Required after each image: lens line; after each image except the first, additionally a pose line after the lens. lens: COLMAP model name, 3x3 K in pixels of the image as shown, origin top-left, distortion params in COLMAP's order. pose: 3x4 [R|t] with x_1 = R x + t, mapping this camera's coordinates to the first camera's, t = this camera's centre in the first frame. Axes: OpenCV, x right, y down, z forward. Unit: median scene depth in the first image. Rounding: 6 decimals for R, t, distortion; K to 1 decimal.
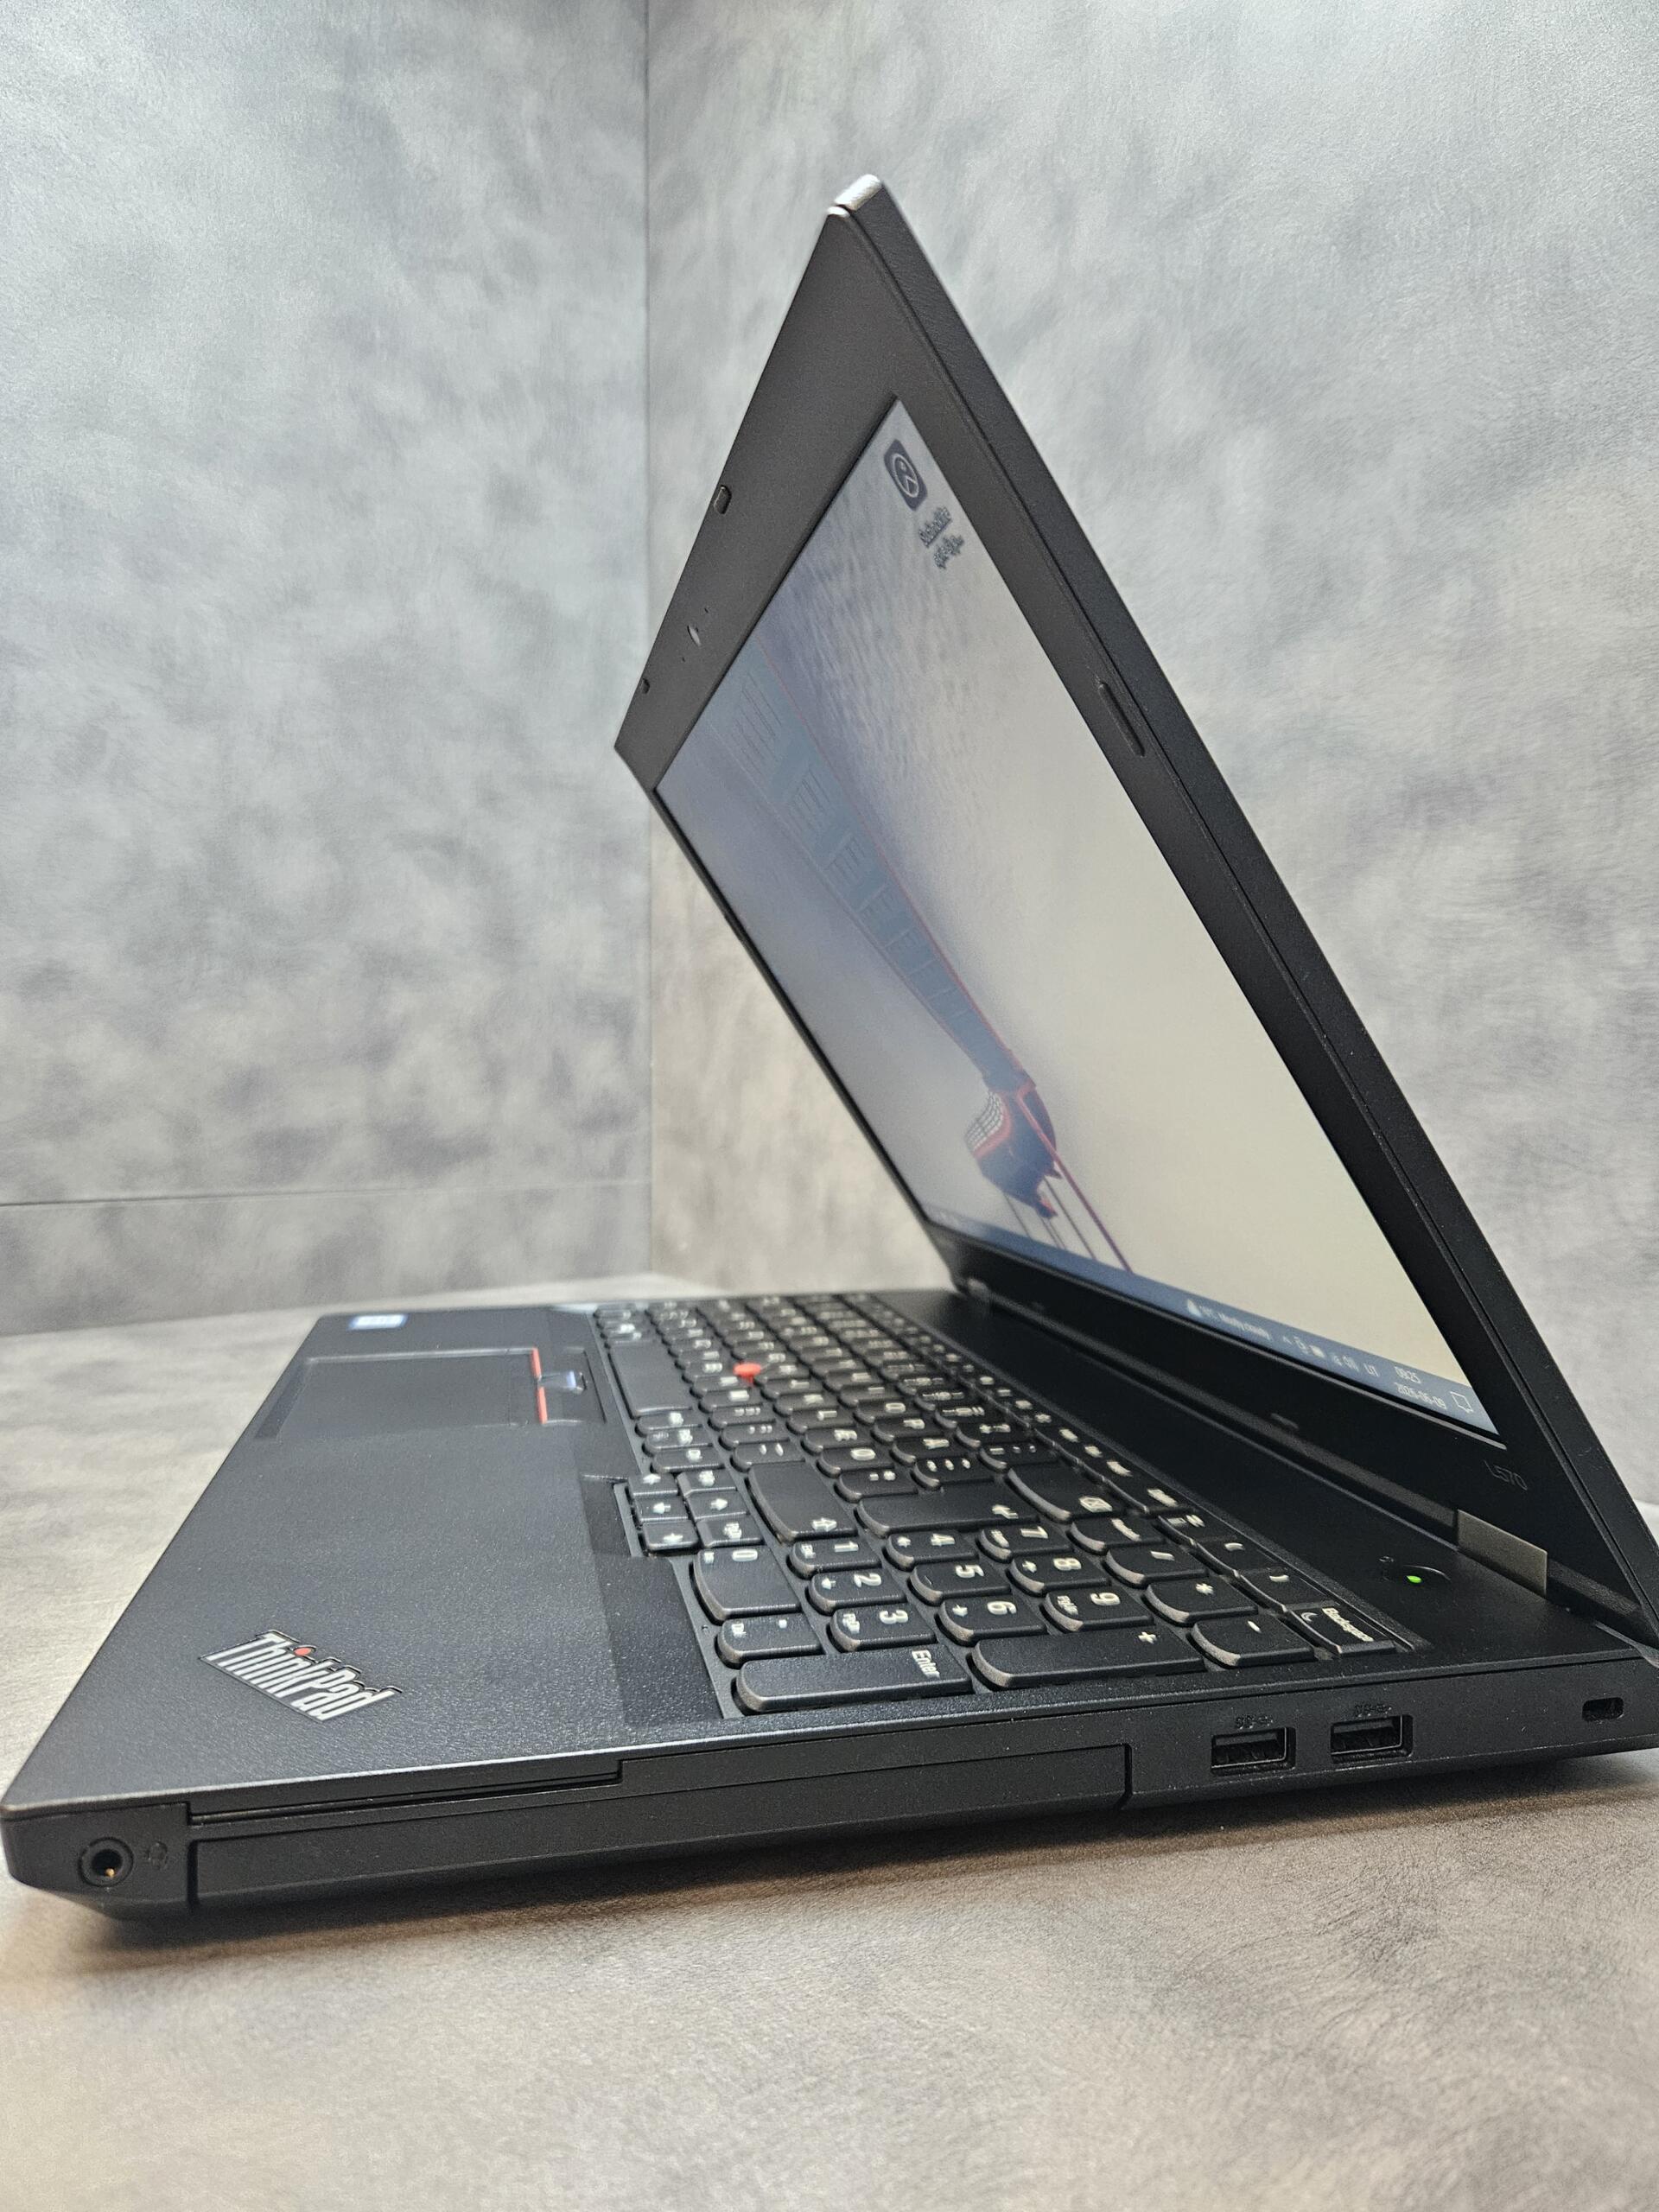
lens RADIAL K [[1521.3, 0, 822.3], [0, 1521.3, 1074.2], [0, 0, 1]] dist [0.035591, -0.043588]
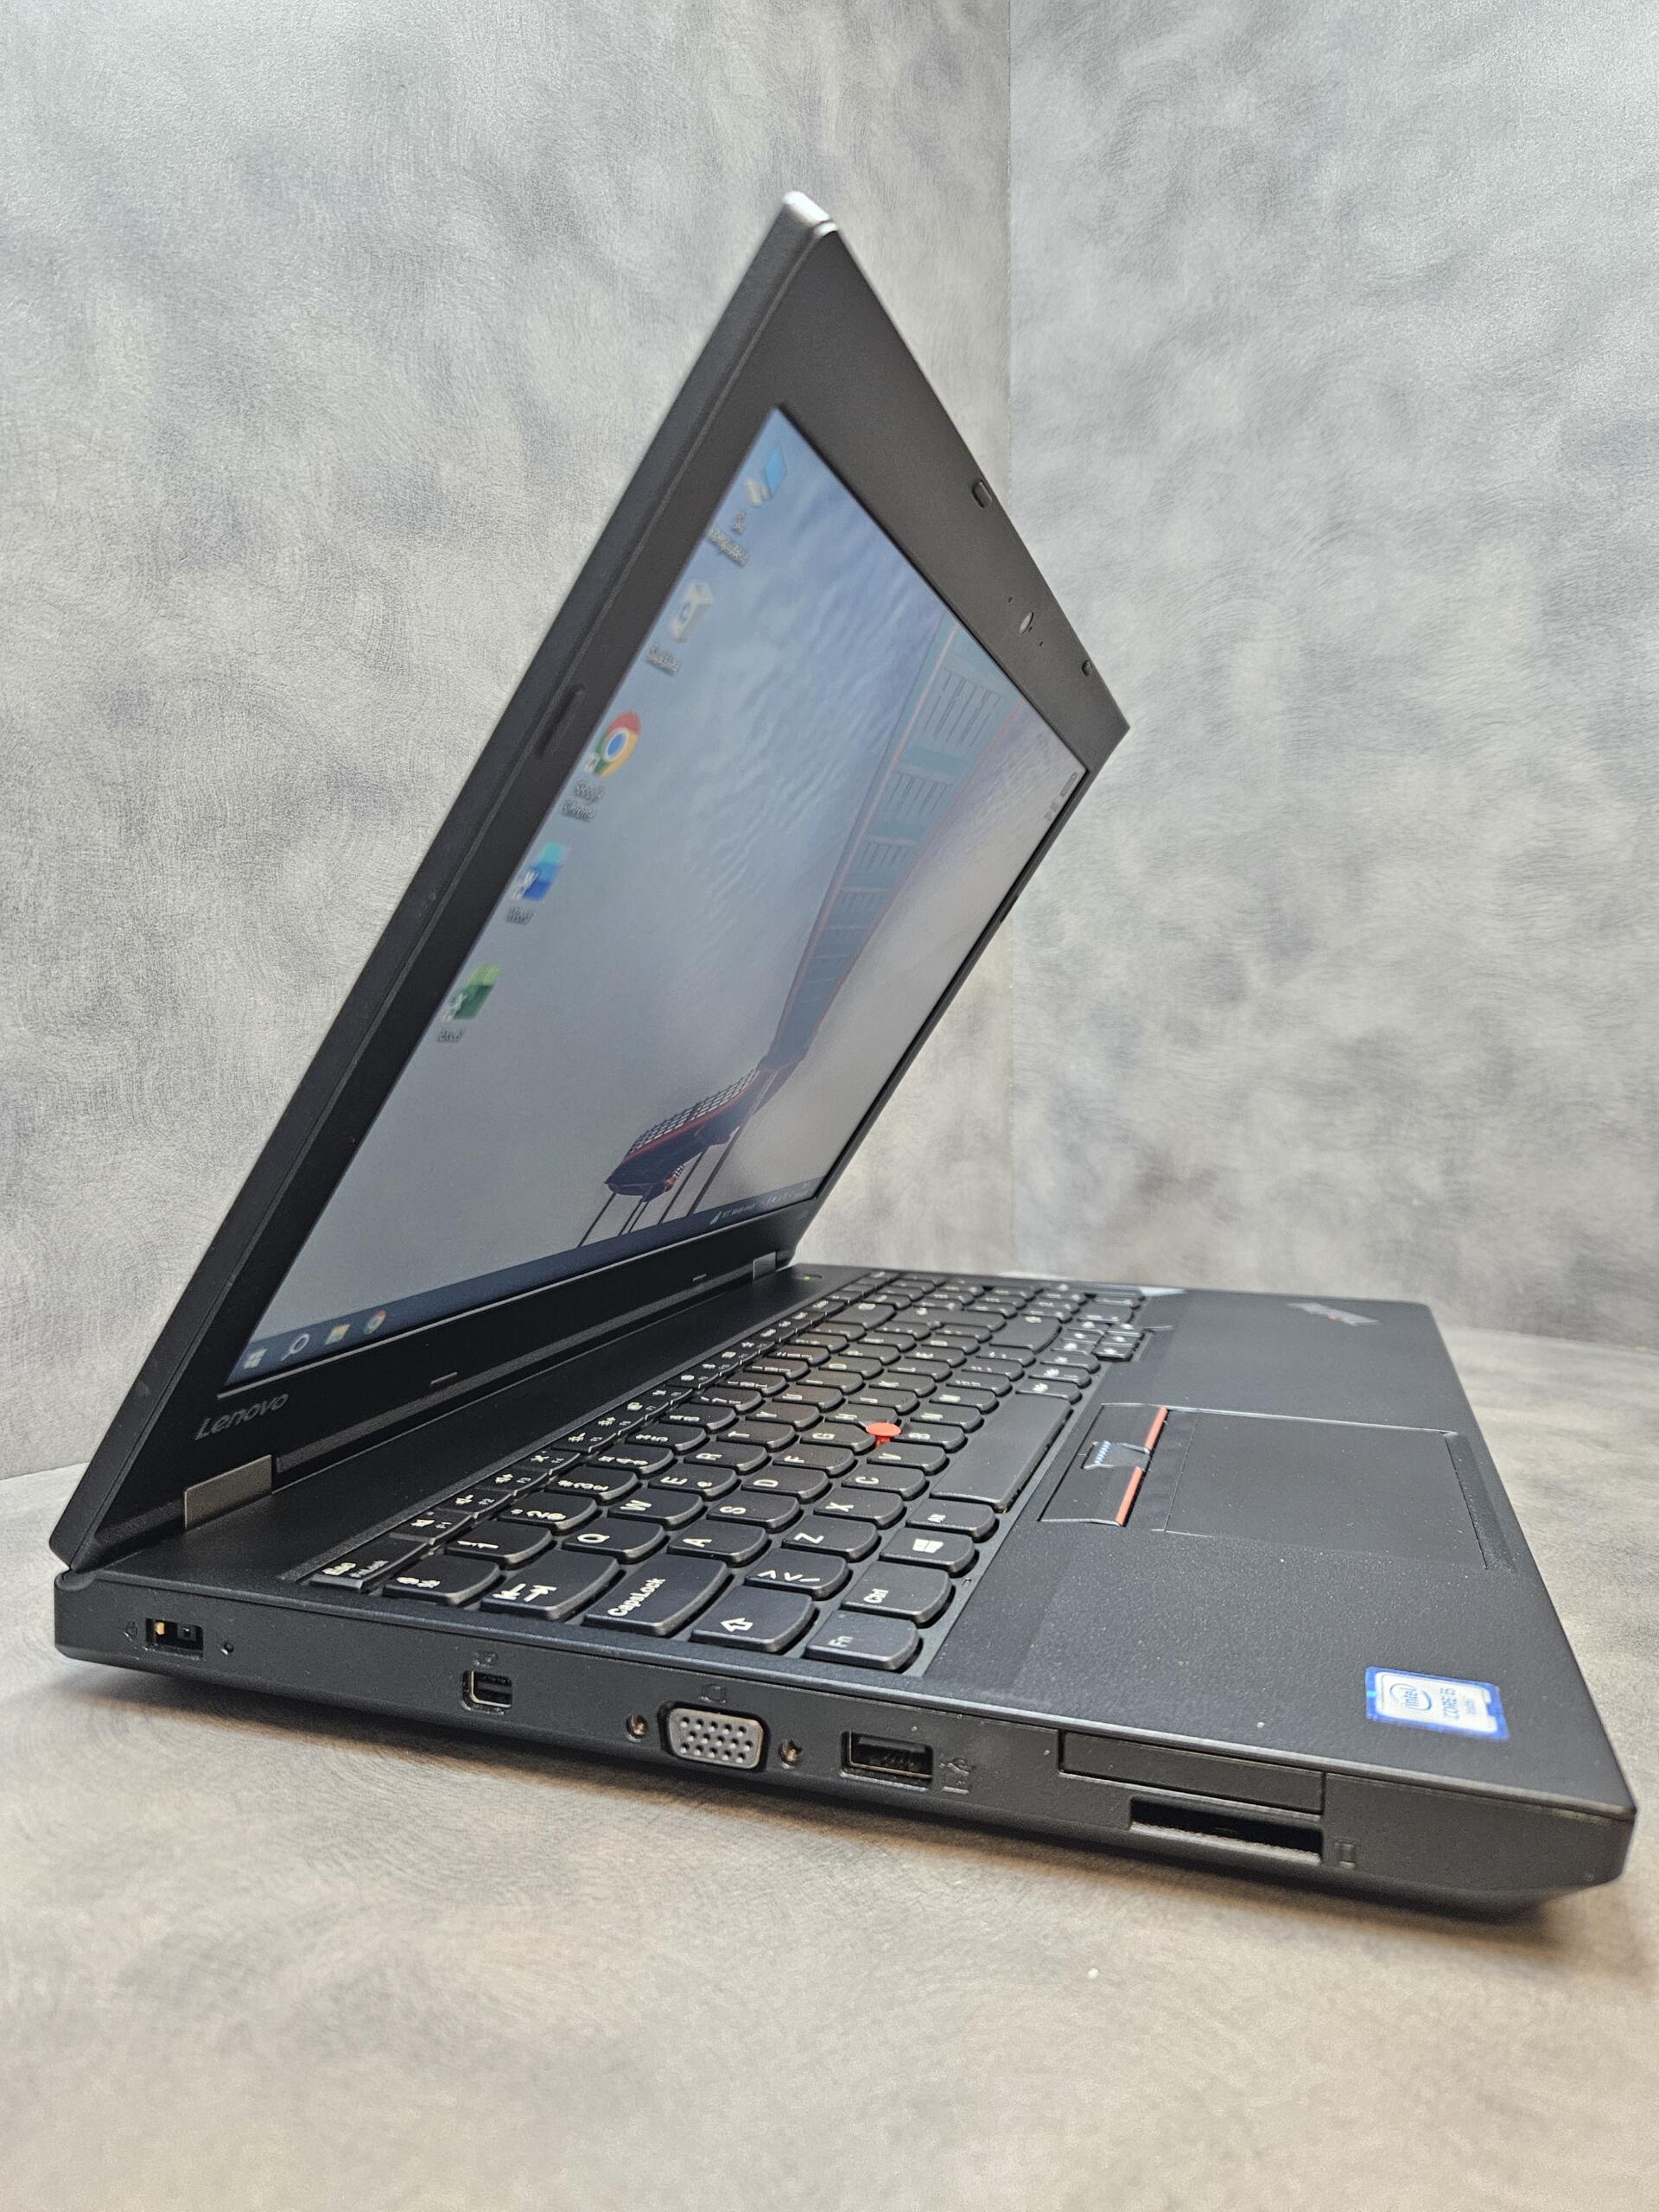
lens RADIAL K [[1521.3, 0, 842.0], [0, 1521.3, 1093.4], [0, 0, 1]] dist [0.035591, -0.043588]
pose [[-0.204984, -0.038935, 0.977990, -0.707469], [0.012888, 0.999014, 0.042473, -0.010371], [-0.978680, 0.021311, -0.204281, 0.880450]]
